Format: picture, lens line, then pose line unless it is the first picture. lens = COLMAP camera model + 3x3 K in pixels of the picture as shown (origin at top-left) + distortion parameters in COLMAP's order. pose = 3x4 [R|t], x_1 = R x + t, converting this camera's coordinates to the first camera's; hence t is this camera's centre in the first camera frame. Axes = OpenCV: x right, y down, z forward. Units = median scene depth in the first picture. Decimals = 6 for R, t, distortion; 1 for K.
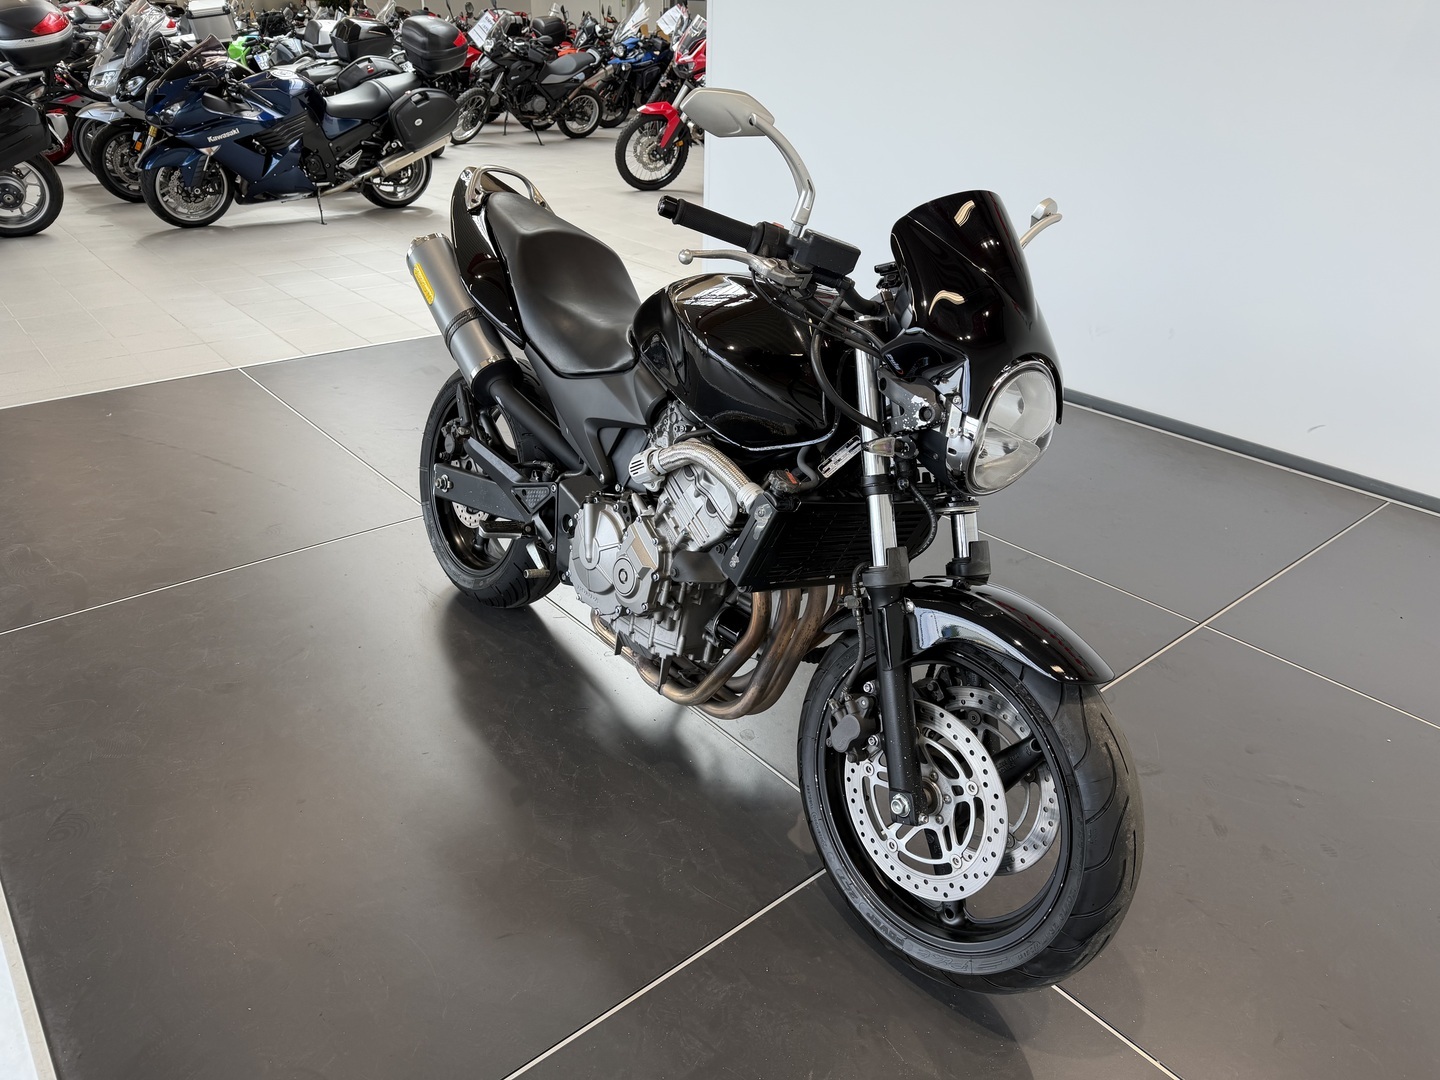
lens RADIAL K [[1012.7, 0, 723.5], [0, 1012.7, 547.6], [0, 0, 1]] dist [0.050550, -0.064857]
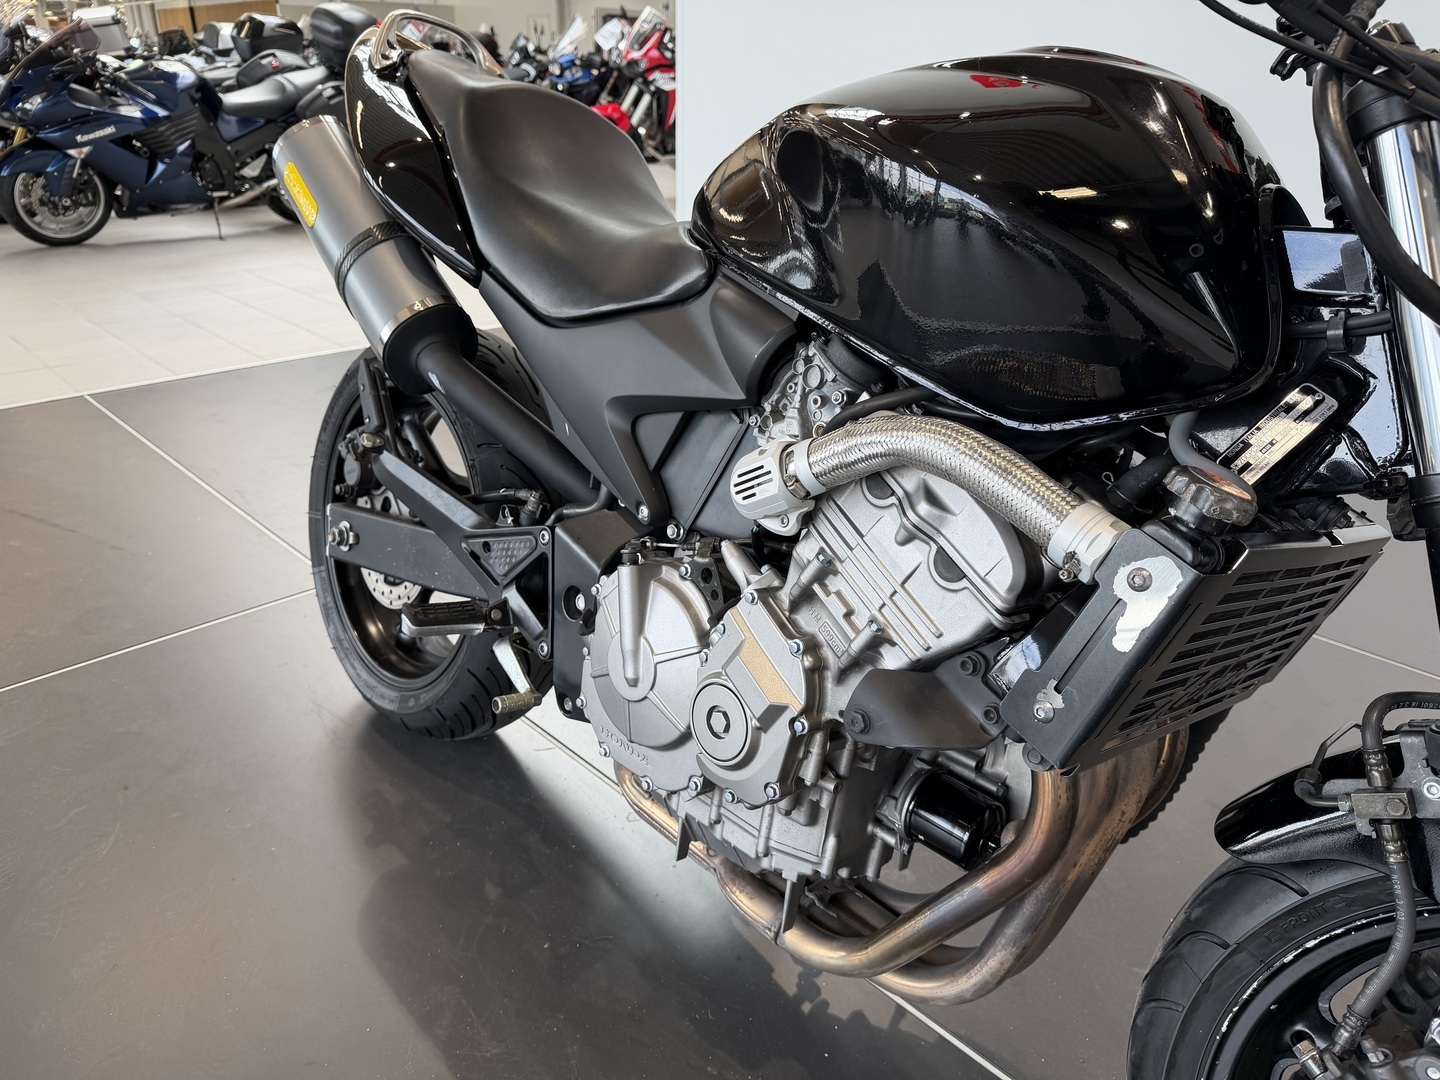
lens RADIAL K [[1012.7, 0, 718.6], [0, 1012.7, 537.2], [0, 0, 1]] dist [0.050550, -0.064857]
pose [[0.997903, -0.037532, 0.052735, -0.096874], [0.040184, 0.997932, -0.050164, -0.026232], [-0.050743, 0.052178, 0.997348, 0.434564]]
